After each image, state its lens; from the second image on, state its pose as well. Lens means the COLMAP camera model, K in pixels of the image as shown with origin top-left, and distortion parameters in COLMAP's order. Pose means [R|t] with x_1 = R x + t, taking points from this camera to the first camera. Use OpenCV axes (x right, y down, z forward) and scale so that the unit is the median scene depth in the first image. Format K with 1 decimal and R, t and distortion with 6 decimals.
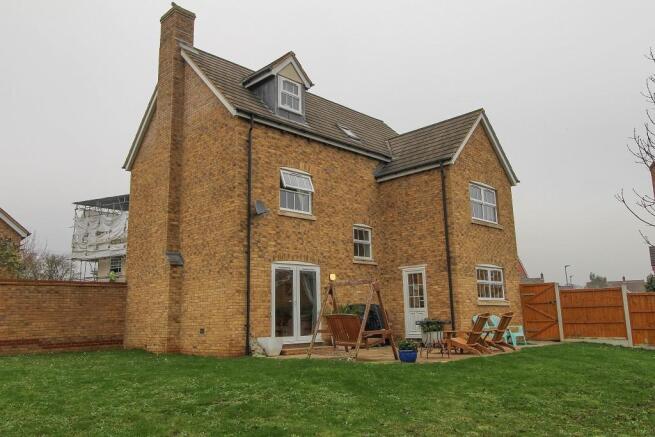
lens RADIAL K [[525.7, 0, 332.2], [0, 525.7, 209.3], [0, 0, 1]] dist [0.010093, 0.005372]
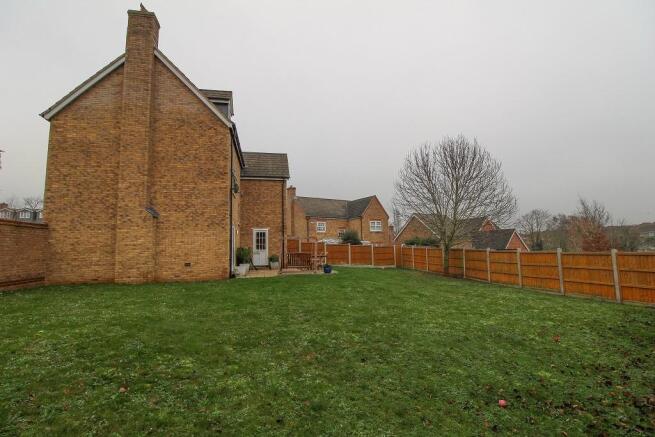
lens RADIAL K [[306.3, 0, 327.7], [0, 306.3, 214.4], [0, 0, 1]] dist [-0.000879, -0.003569]
pose [[0.537209, 0.102832, 0.837157, -0.673995], [-0.159939, 0.986952, -0.018599, 0.041842], [-0.828146, -0.123903, 0.546646, 0.203220]]
